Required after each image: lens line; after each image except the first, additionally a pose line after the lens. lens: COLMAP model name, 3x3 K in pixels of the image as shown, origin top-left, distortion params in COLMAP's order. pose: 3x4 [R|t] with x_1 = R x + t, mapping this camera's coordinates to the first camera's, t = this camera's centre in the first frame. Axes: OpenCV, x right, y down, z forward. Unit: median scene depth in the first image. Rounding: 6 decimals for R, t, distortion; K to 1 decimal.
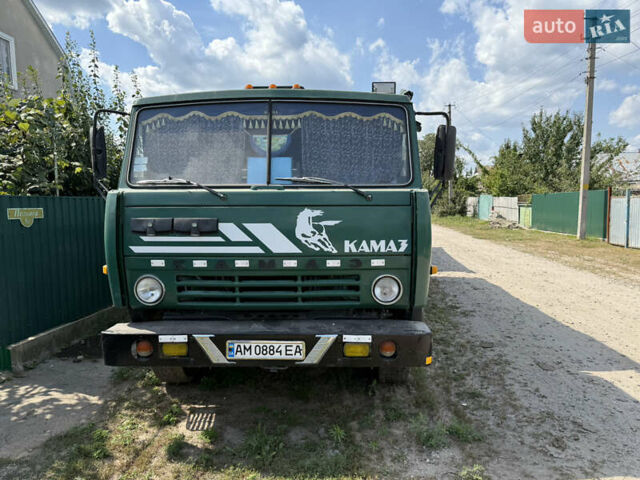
lens RADIAL K [[453.7, 0, 318.5], [0, 453.7, 236.5], [0, 0, 1]] dist [0.019238, -0.017412]
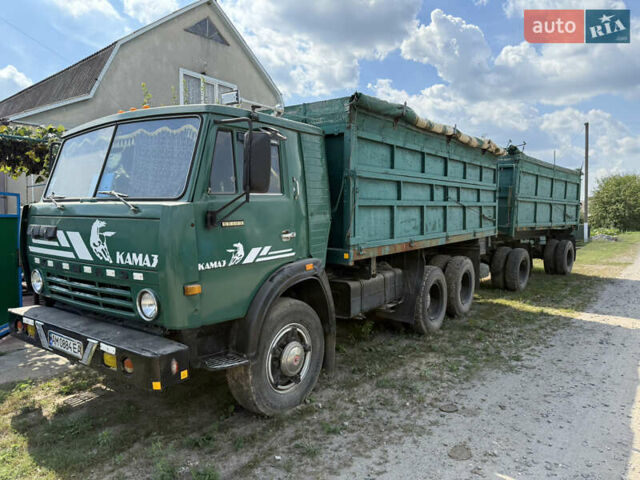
lens RADIAL K [[453.7, 0, 317.5], [0, 453.7, 240.8], [0, 0, 1]] dist [0.019238, -0.017412]
pose [[0.823180, 0.048677, -0.565691, 0.993901], [-0.061003, 0.998133, -0.002882, -0.039767], [0.564494, 0.036882, 0.824613, 0.394196]]
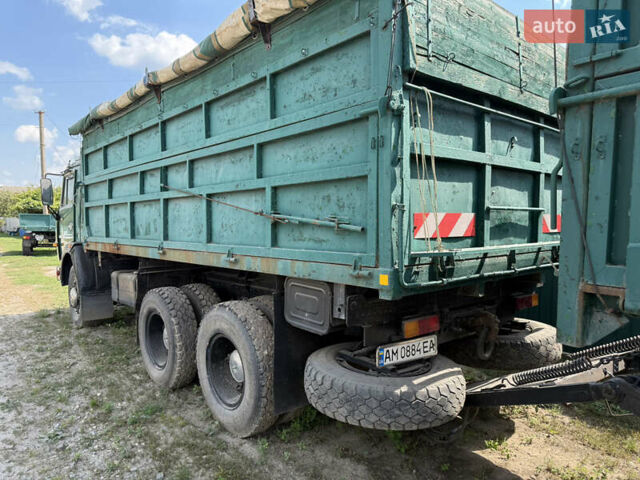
lens RADIAL K [[453.7, 0, 318.0], [0, 453.7, 241.0], [0, 0, 1]] dist [0.019238, -0.017412]
pose [[-0.740723, 0.046142, -0.670224, 0.845483], [-0.050110, 0.991065, 0.123610, -0.302157], [0.669939, 0.125146, -0.731792, 3.670916]]
